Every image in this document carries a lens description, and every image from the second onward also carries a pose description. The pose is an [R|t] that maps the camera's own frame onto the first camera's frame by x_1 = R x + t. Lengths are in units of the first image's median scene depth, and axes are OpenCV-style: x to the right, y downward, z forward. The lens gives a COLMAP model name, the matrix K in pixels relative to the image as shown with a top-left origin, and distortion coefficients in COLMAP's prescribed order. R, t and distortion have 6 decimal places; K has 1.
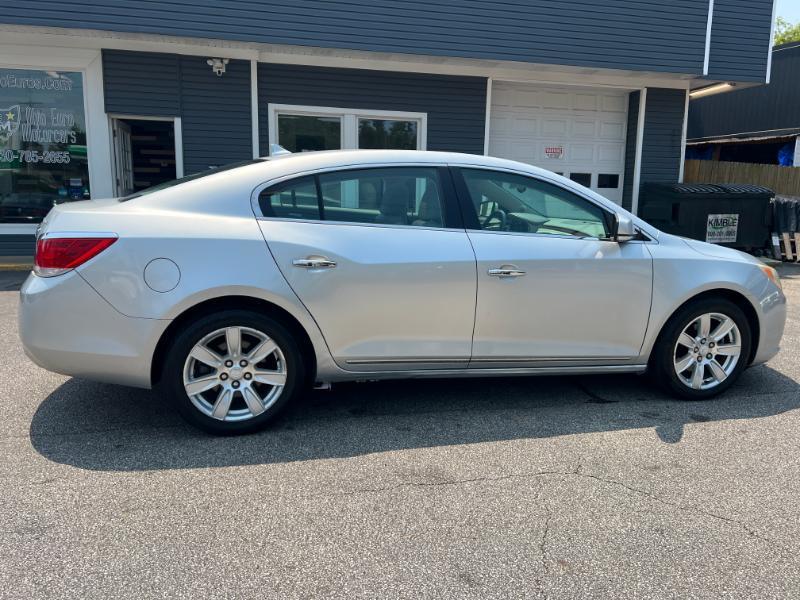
lens RADIAL K [[607.3, 0, 399.3], [0, 607.3, 301.1], [0, 0, 1]] dist [0.039752, -0.043680]
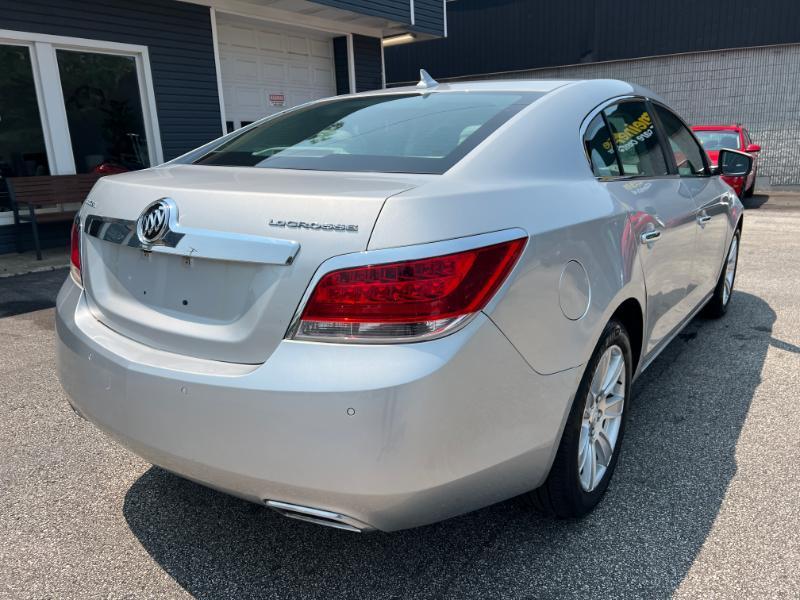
lens RADIAL K [[607.3, 0, 397.6], [0, 607.3, 299.8], [0, 0, 1]] dist [0.039752, -0.043680]
pose [[0.770666, -0.198424, 0.605560, -0.681226], [0.155653, 0.980116, 0.123063, -0.102641], [-0.617937, -0.000583, 0.786227, 0.509433]]
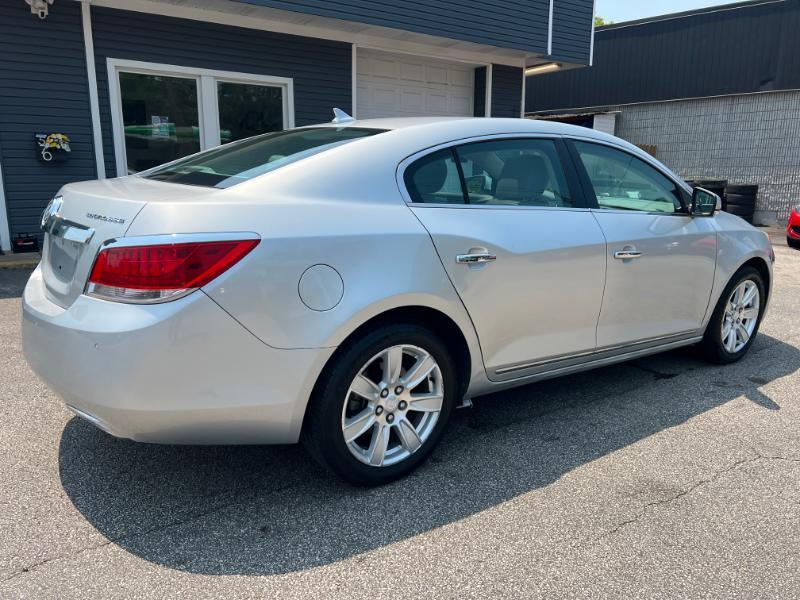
lens RADIAL K [[607.3, 0, 398.1], [0, 607.3, 300.1], [0, 0, 1]] dist [0.039752, -0.043680]
pose [[0.931258, -0.084488, 0.354429, -0.440136], [0.069693, 0.996088, 0.054326, -0.047468], [-0.357633, -0.025891, 0.933503, 0.227838]]
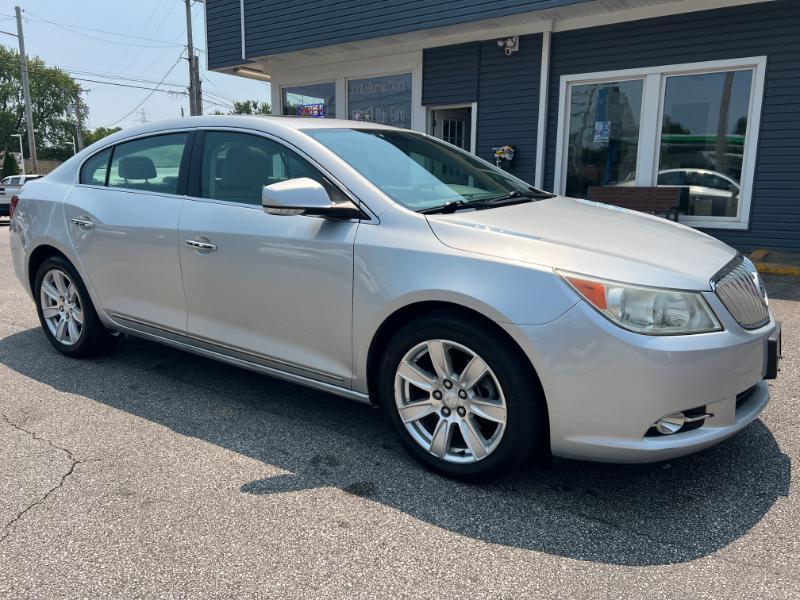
lens RADIAL K [[607.3, 0, 399.2], [0, 607.3, 296.7], [0, 0, 1]] dist [0.039752, -0.043680]
pose [[0.648606, 0.128420, -0.750213, 0.951747], [-0.119352, 0.990630, 0.066387, -0.060256], [0.751709, 0.046480, 0.657855, 0.571365]]
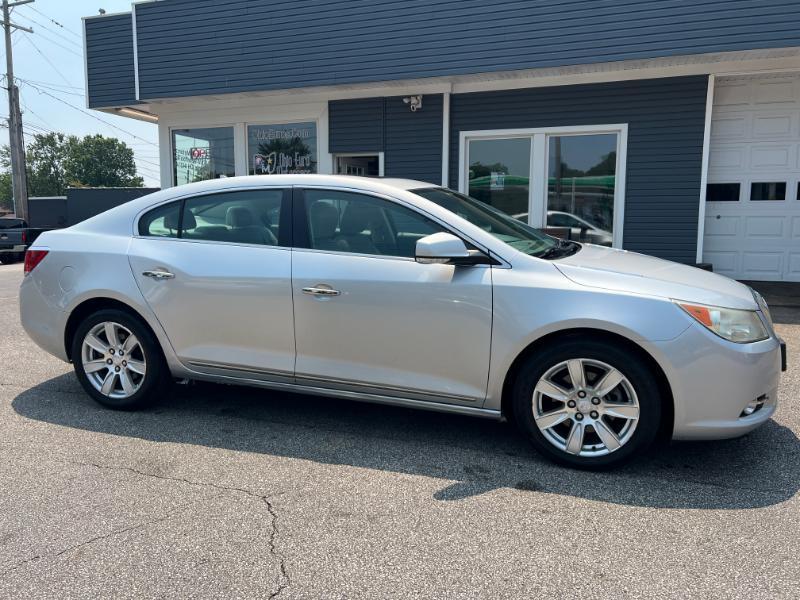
lens RADIAL K [[607.3, 0, 398.8], [0, 607.3, 296.3], [0, 0, 1]] dist [0.039752, -0.043680]
pose [[0.834001, 0.053138, -0.549198, 0.750800], [-0.077887, 0.996723, -0.021838, -0.024889], [0.546238, 0.060989, 0.835407, 0.217810]]
